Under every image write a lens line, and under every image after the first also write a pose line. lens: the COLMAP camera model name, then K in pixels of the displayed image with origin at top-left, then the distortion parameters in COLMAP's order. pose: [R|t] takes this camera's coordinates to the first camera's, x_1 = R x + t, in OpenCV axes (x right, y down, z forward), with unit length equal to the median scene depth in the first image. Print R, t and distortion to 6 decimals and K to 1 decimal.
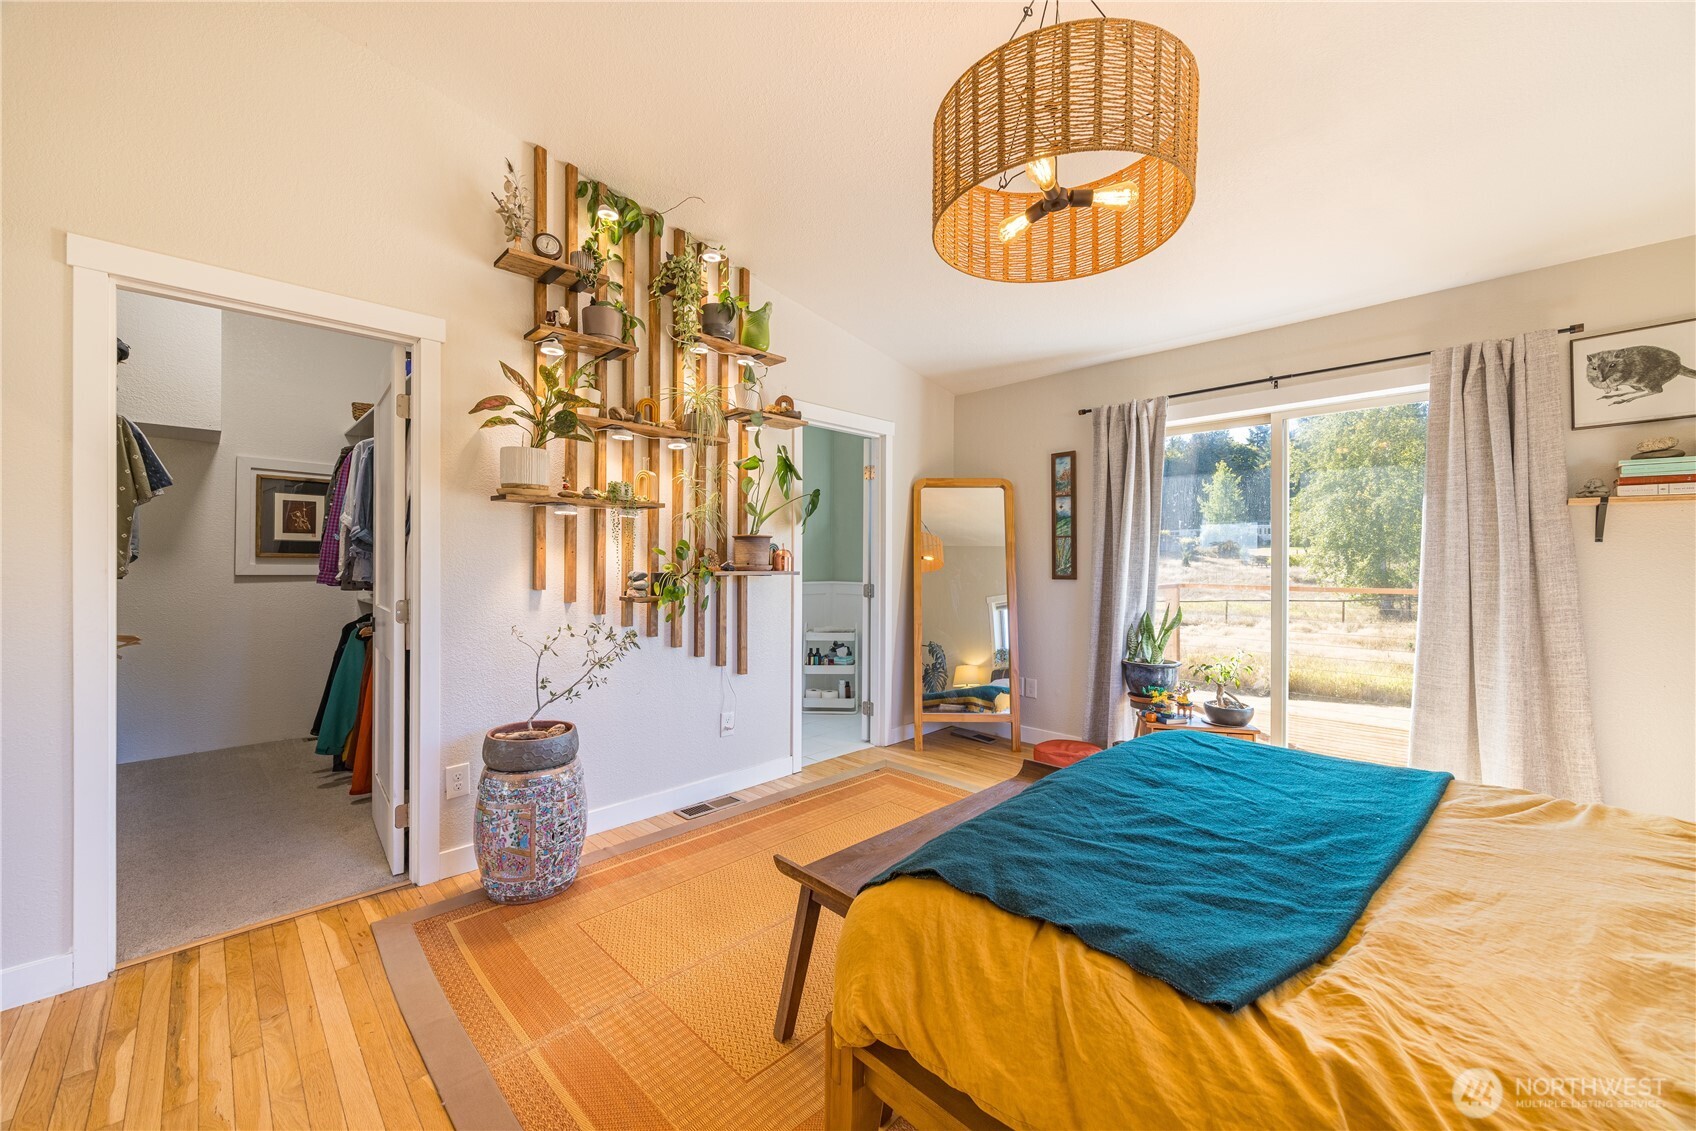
lens RADIAL K [[651.8, 0, 851.7], [0, 651.8, 563.1], [0, 0, 1]] dist [0.000504, 0.000235]
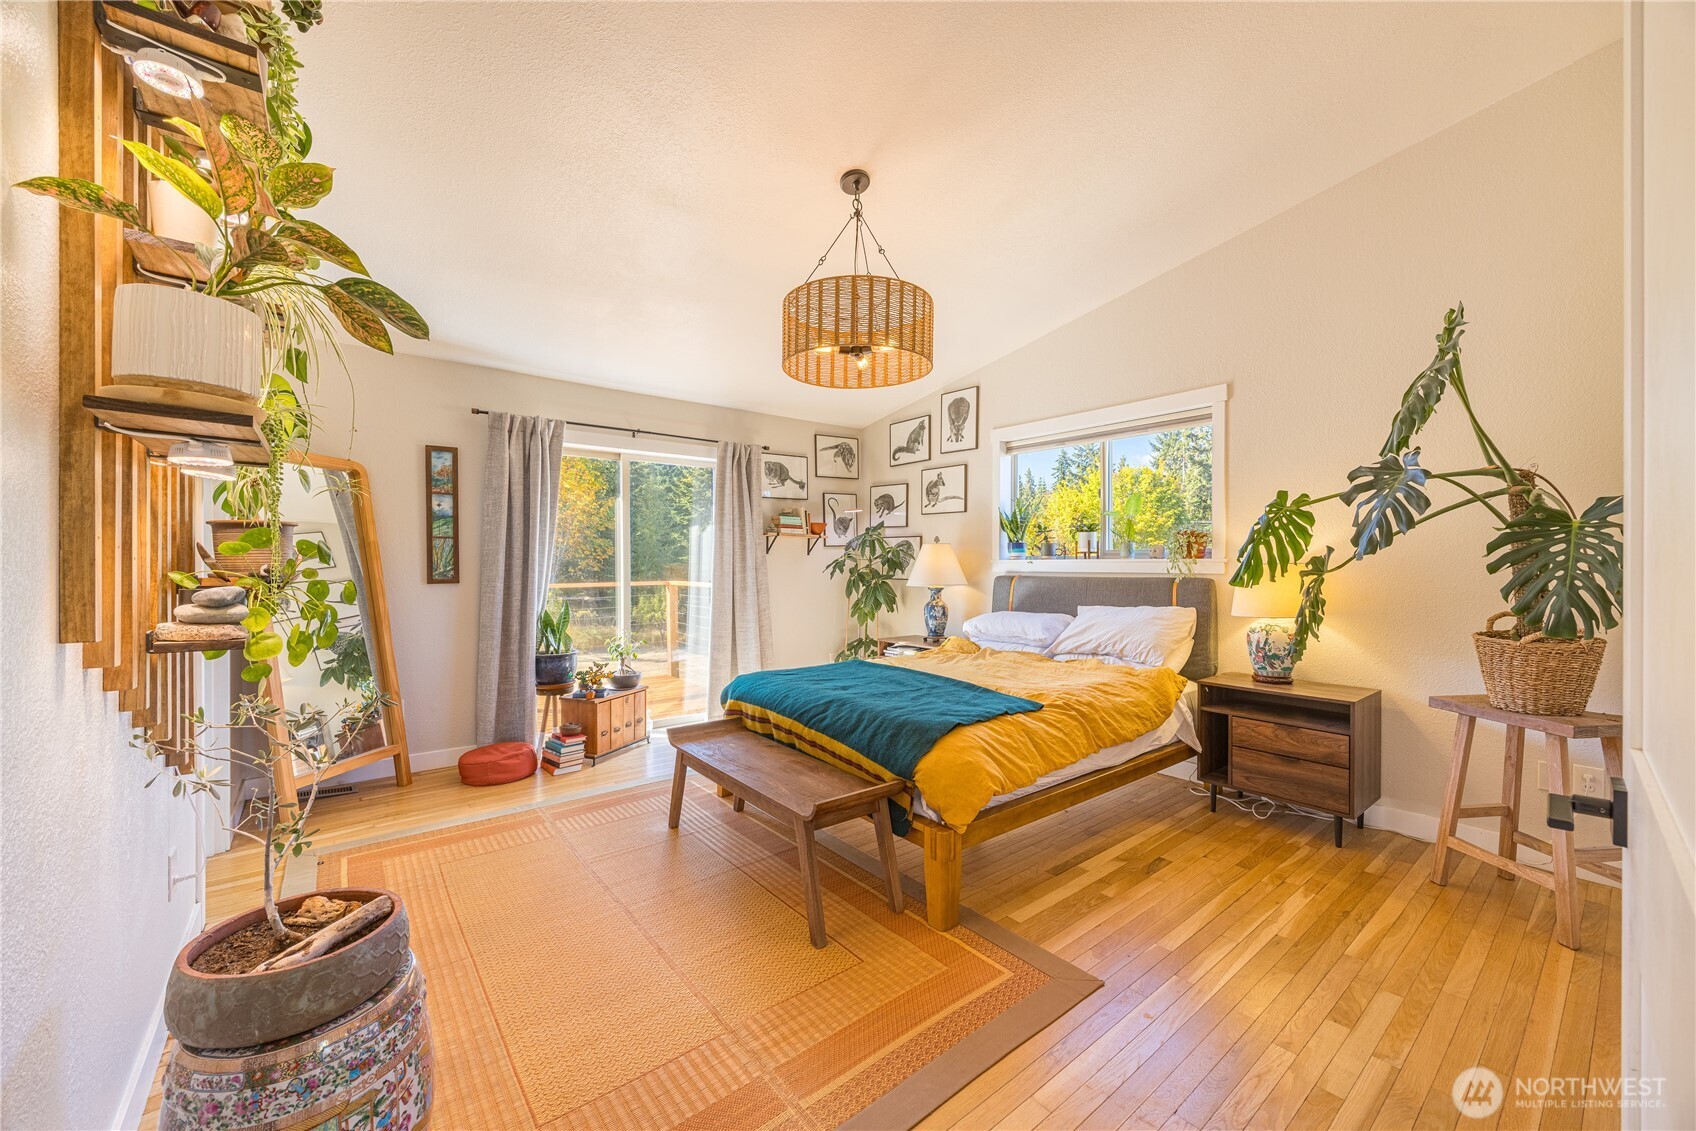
lens RADIAL K [[646.1, 0, 852.7], [0, 646.1, 566.8], [0, 0, 1]] dist [-0.000389, 0.000041]
pose [[0.109849, -0.007453, 0.993920, -0.595343], [0.002736, 0.999970, 0.007196, -0.004103], [-0.993945, 0.001928, 0.109866, 0.359766]]
